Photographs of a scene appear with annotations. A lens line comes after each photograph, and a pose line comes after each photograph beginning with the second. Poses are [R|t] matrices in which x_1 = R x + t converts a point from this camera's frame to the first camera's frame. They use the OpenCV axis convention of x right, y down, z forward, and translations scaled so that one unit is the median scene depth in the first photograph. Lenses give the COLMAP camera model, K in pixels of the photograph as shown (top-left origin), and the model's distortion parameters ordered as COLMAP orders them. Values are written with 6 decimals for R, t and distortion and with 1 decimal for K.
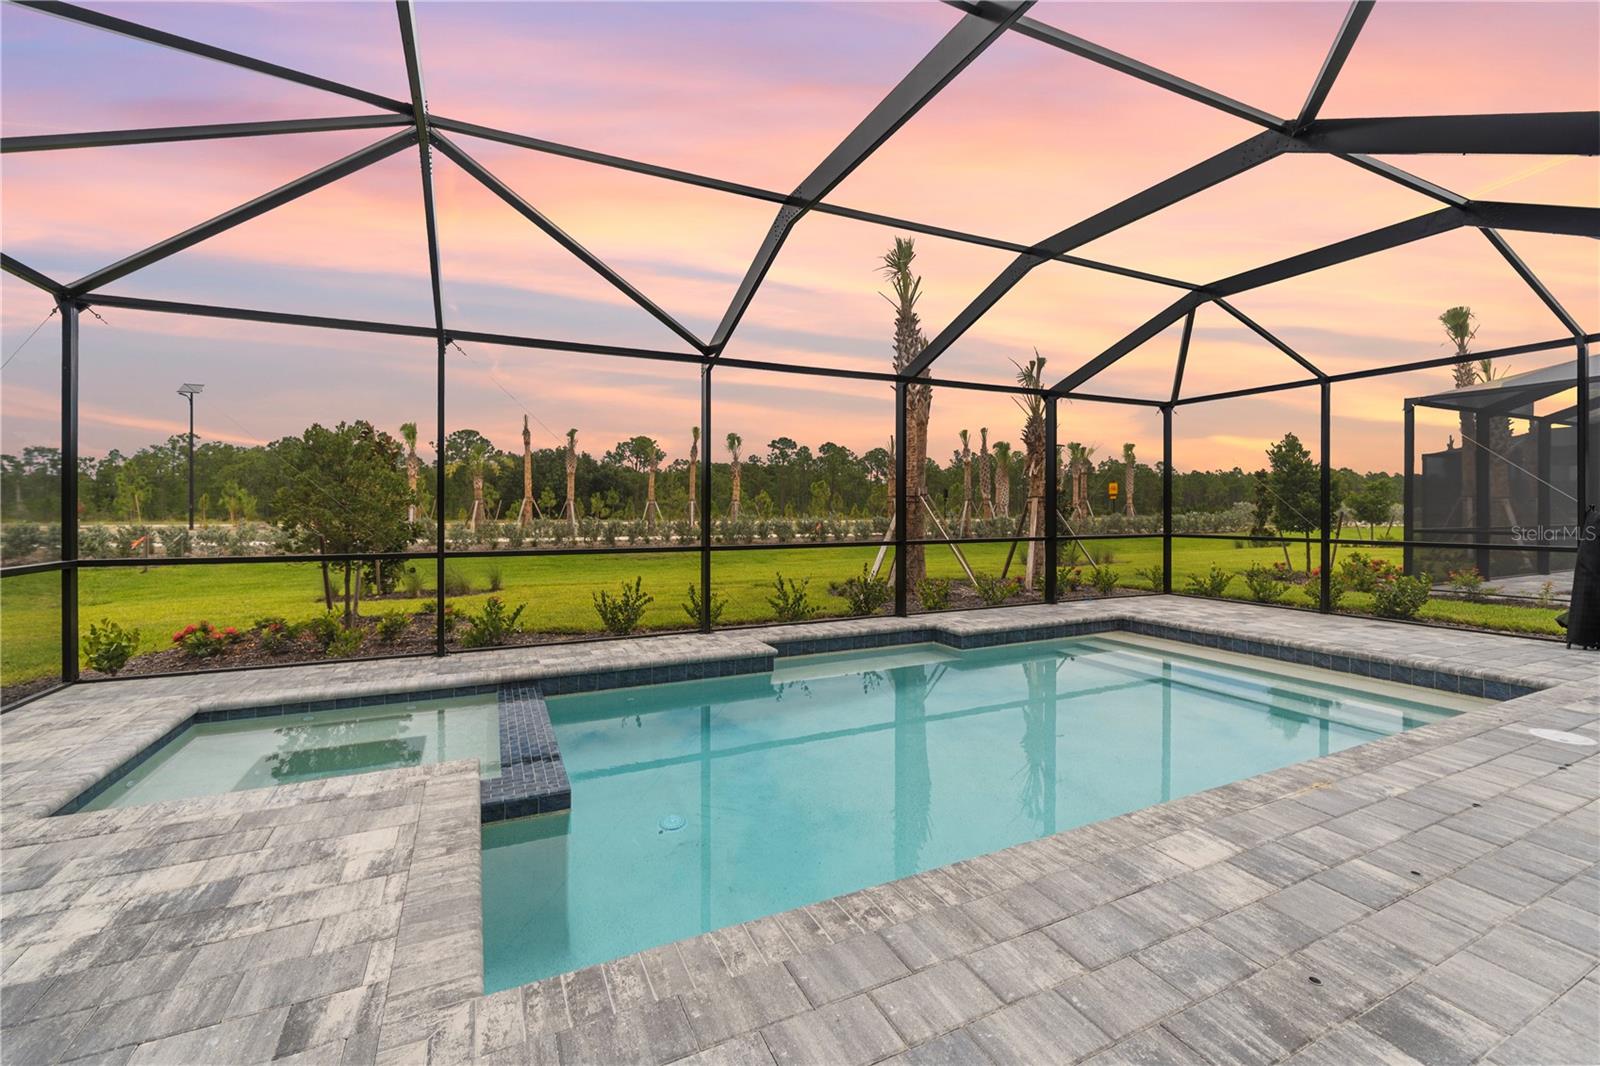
lens RADIAL K [[671.5, 0, 798.3], [0, 671.5, 519.4], [0, 0, 1]] dist [-0.009786, -0.000396]
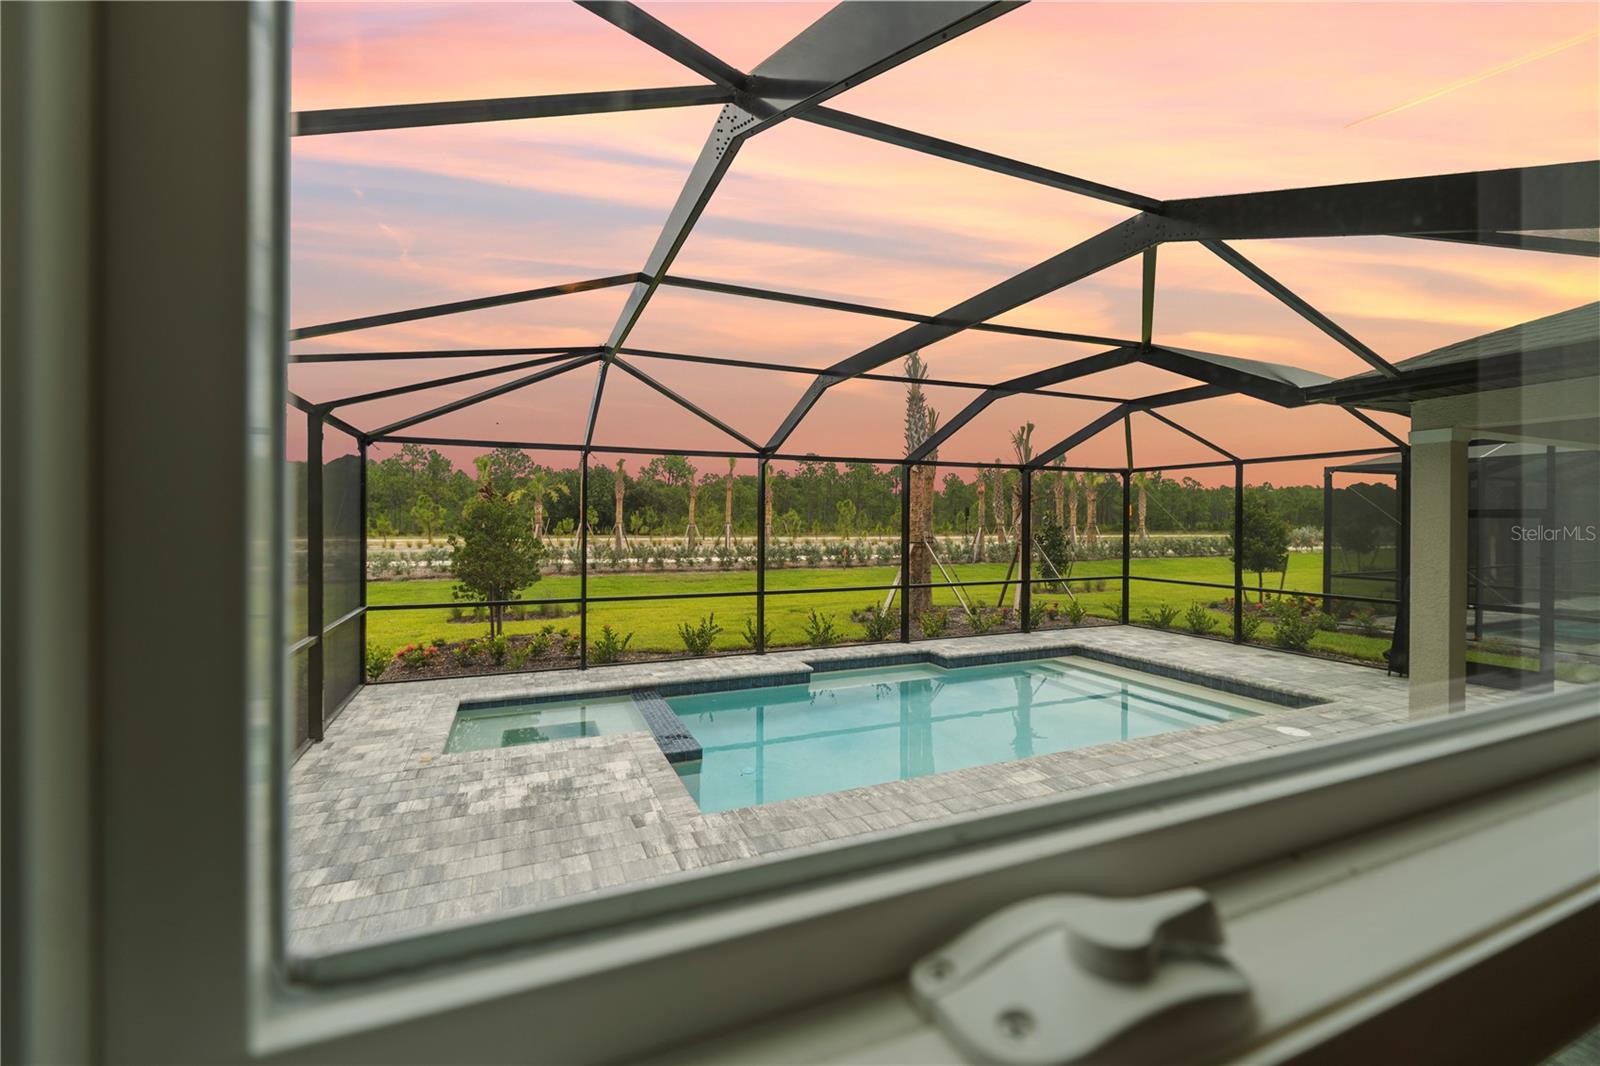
lens RADIAL K [[671.5, 0, 797.2], [0, 671.5, 529.1], [0, 0, 1]] dist [-0.009786, -0.000396]
pose [[0.999166, 0.005966, -0.040406, -0.008341], [-0.005927, 0.999982, 0.001070, -0.093624], [0.040411, -0.000830, 0.999183, -0.390632]]
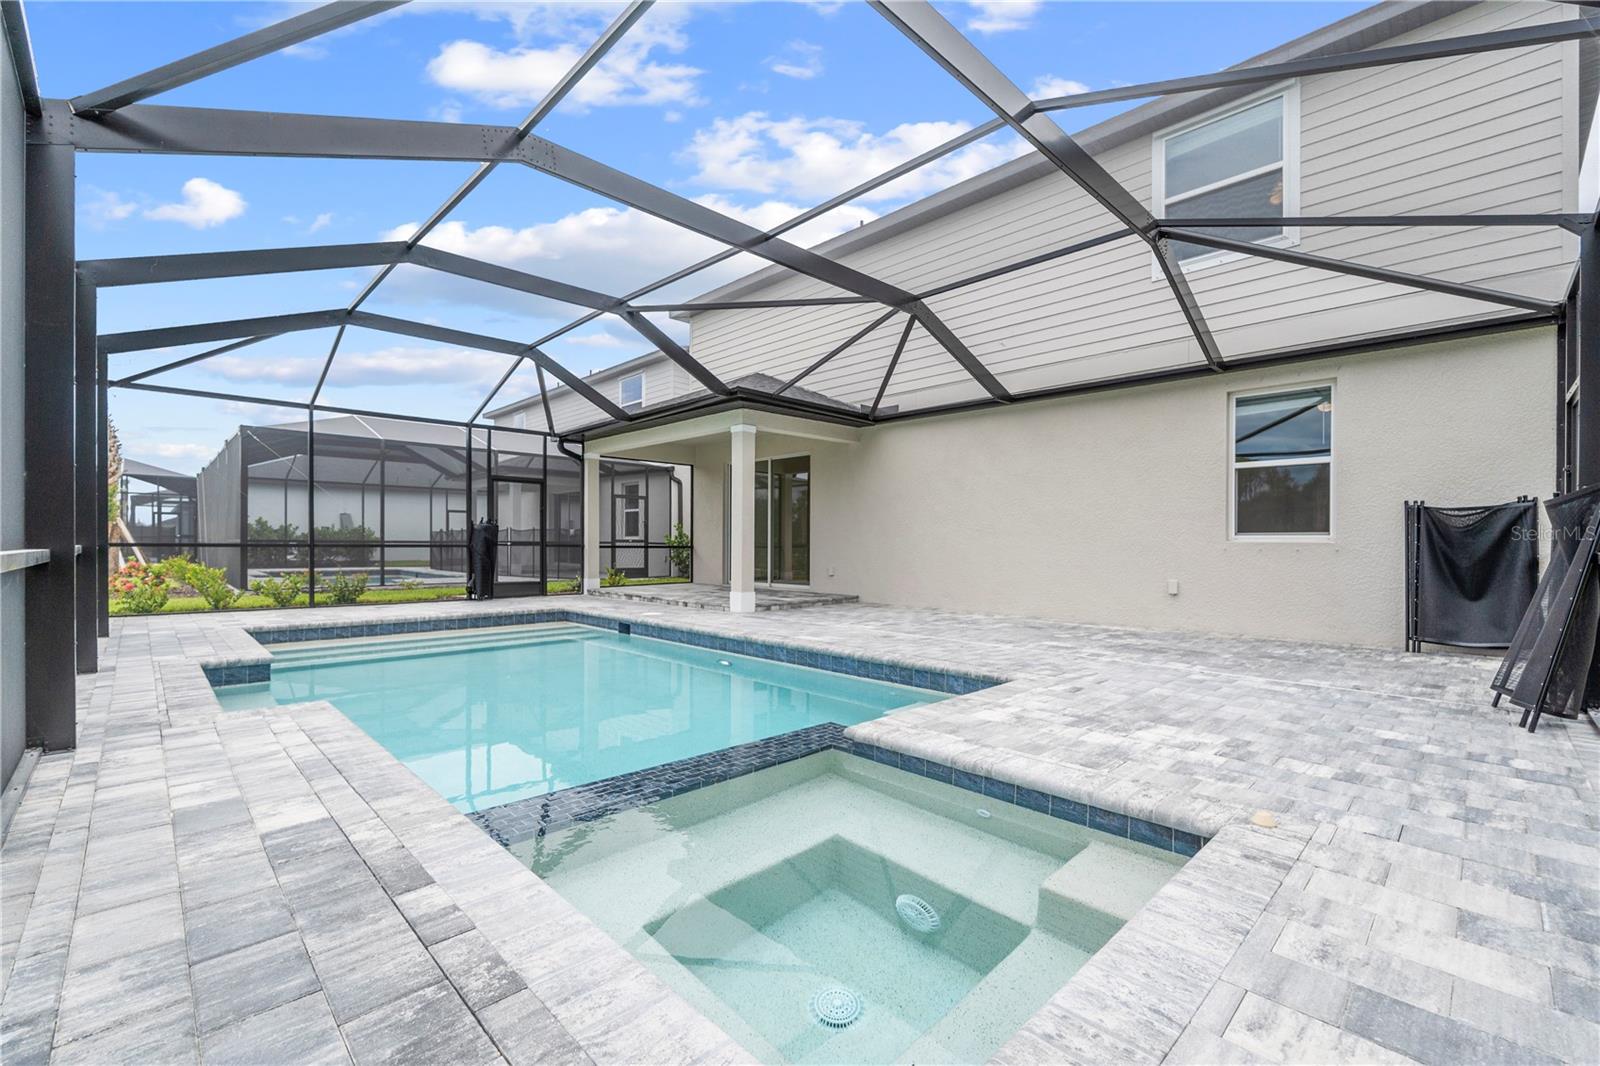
lens RADIAL K [[671.5, 0, 799.6], [0, 671.5, 542.8], [0, 0, 1]] dist [-0.009786, -0.000396]
pose [[-0.322927, -0.000726, 0.946423, -0.721884], [0.007626, 0.999965, 0.003369, 0.039589], [-0.946393, 0.008305, -0.322911, 0.713019]]
